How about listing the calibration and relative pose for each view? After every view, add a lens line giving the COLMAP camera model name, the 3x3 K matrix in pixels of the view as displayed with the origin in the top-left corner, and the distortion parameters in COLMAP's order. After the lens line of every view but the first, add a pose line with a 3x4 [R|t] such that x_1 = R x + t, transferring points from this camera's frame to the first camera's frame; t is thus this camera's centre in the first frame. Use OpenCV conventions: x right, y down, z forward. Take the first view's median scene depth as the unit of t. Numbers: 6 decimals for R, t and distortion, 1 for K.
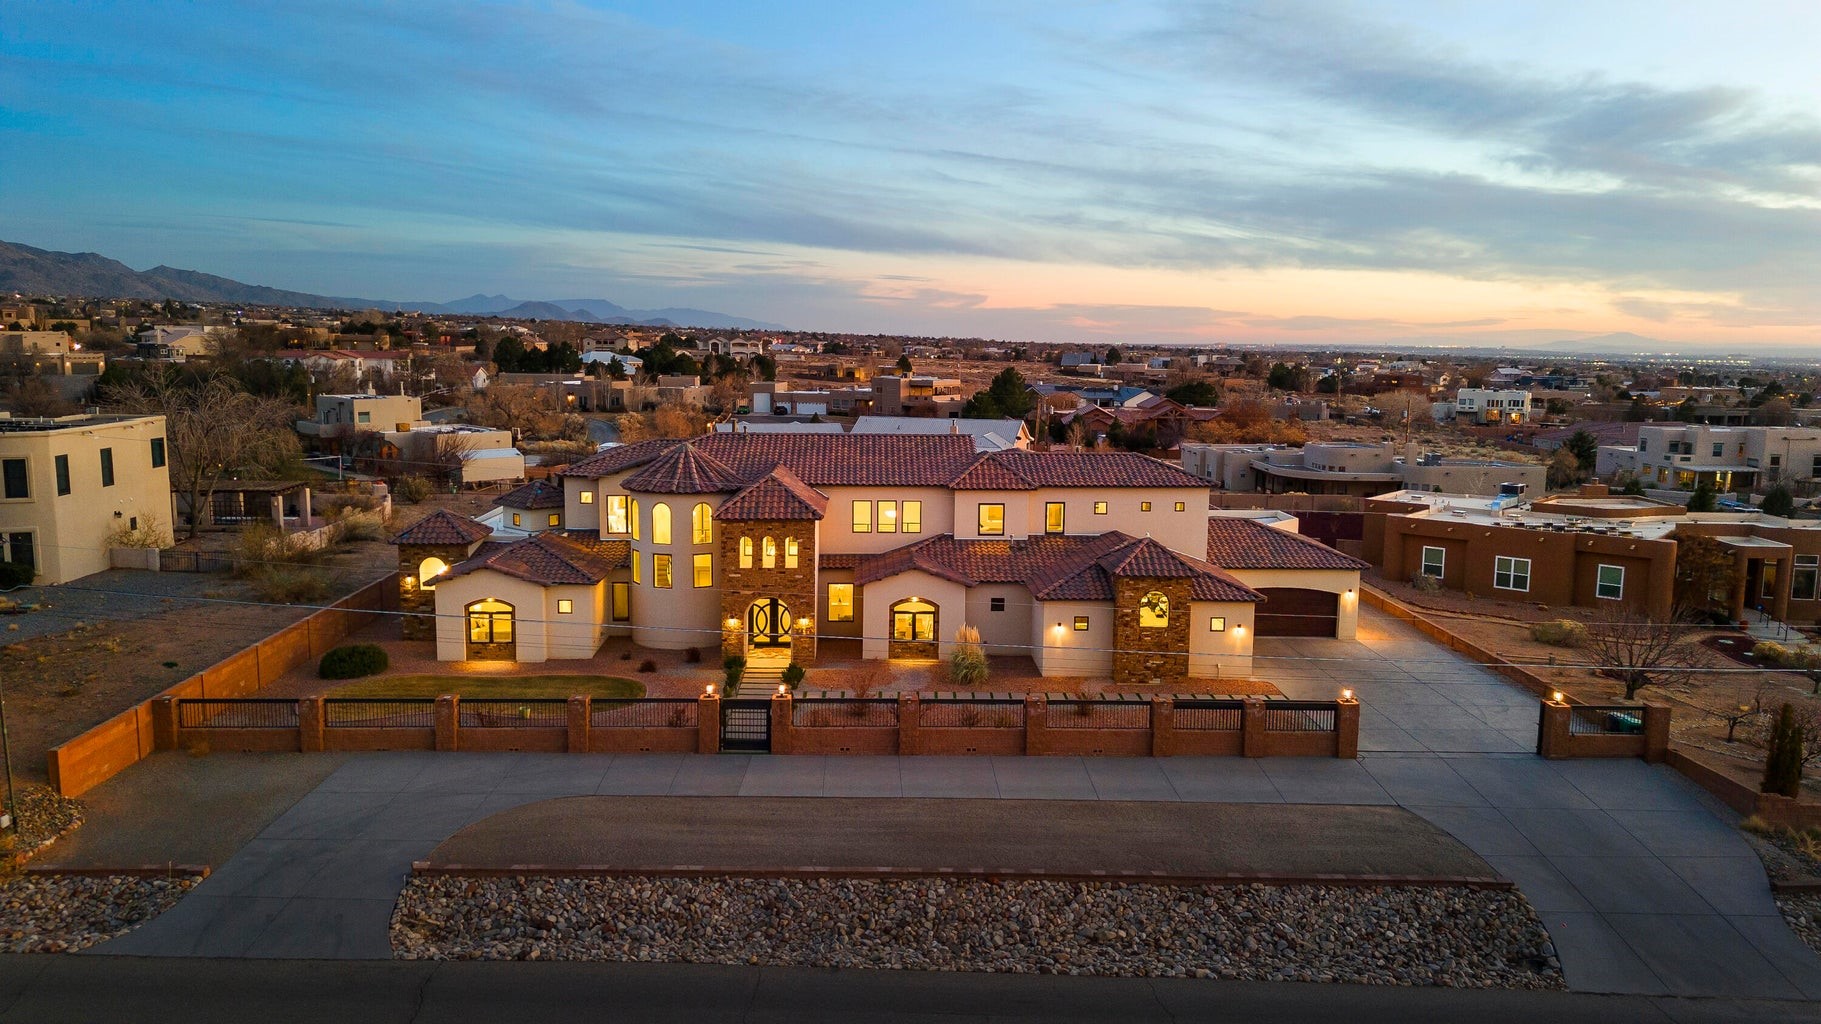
lens RADIAL K [[1263.1, 0, 910.5], [0, 1263.1, 512.0], [0, 0, 1]] dist [0.093916, -0.097358]
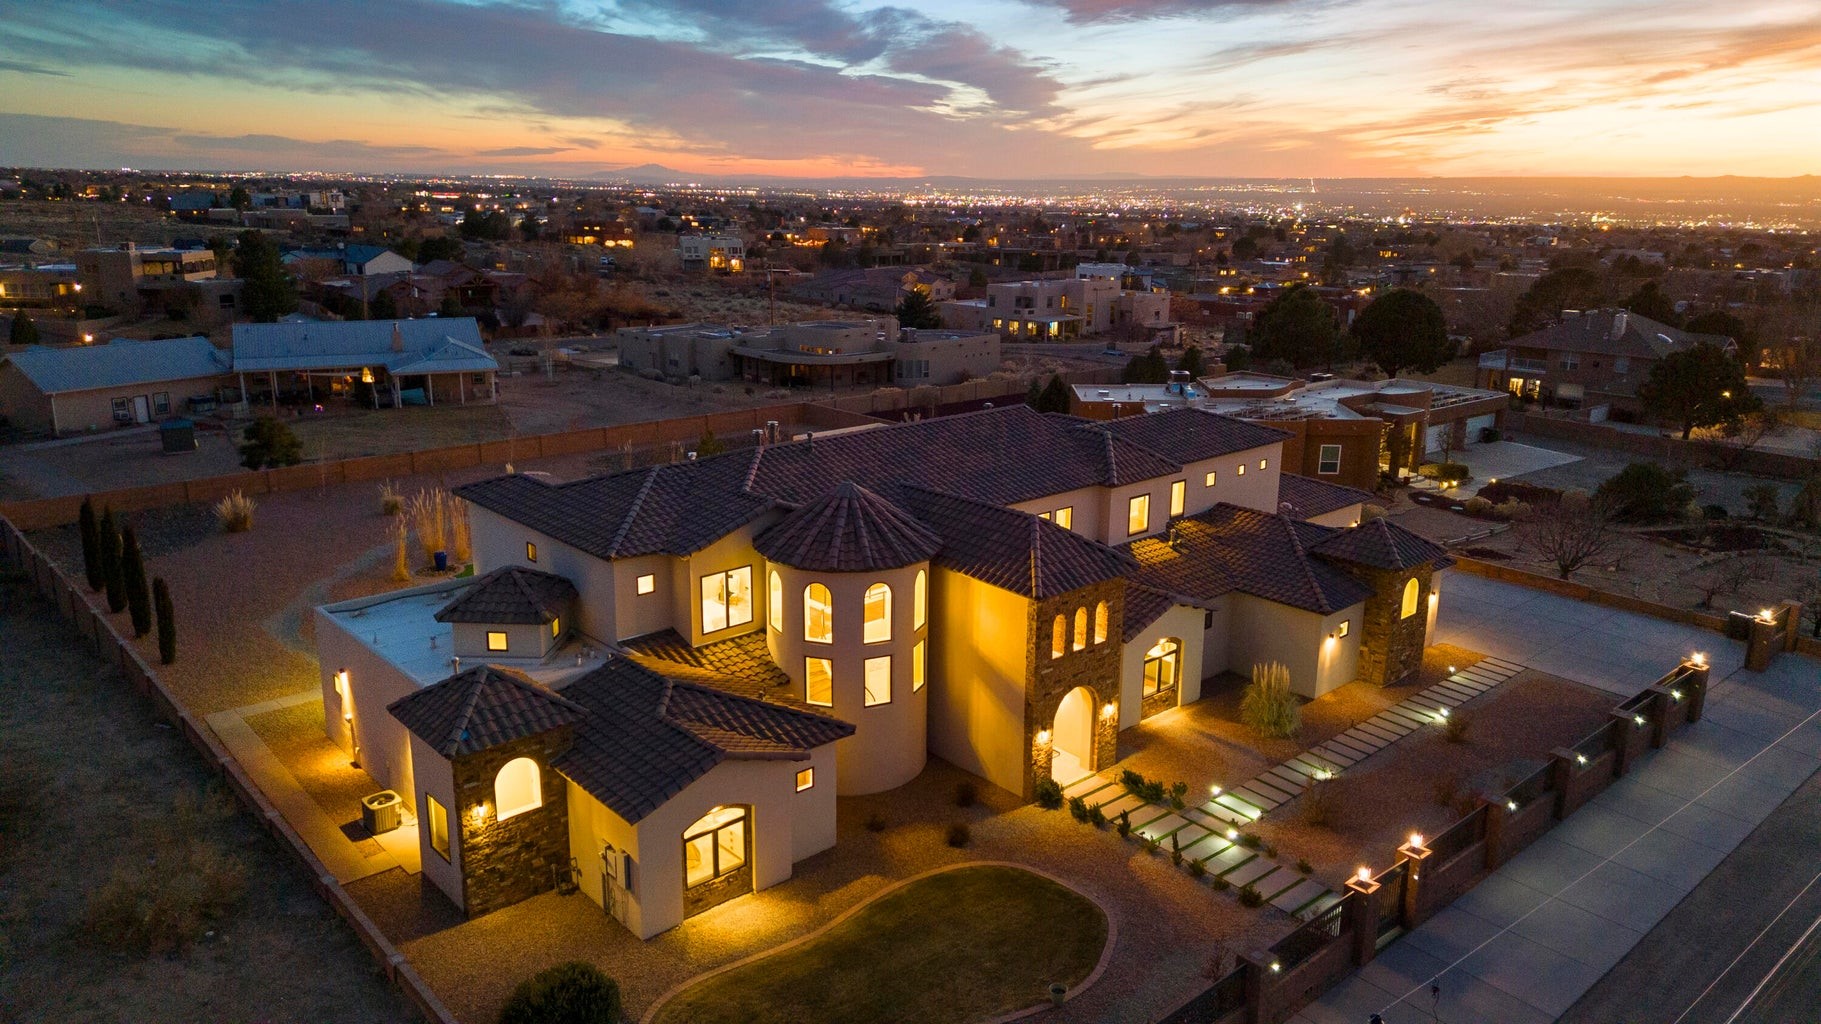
lens RADIAL K [[1265.7, 0, 910.5], [0, 1265.7, 512.0], [0, 0, 1]] dist [0.092554, -0.096434]
pose [[0.769483, -0.166951, 0.616461, -0.624672], [0.087465, 0.983682, 0.157226, -0.155427], [-0.632650, -0.067064, 0.771529, 0.525658]]
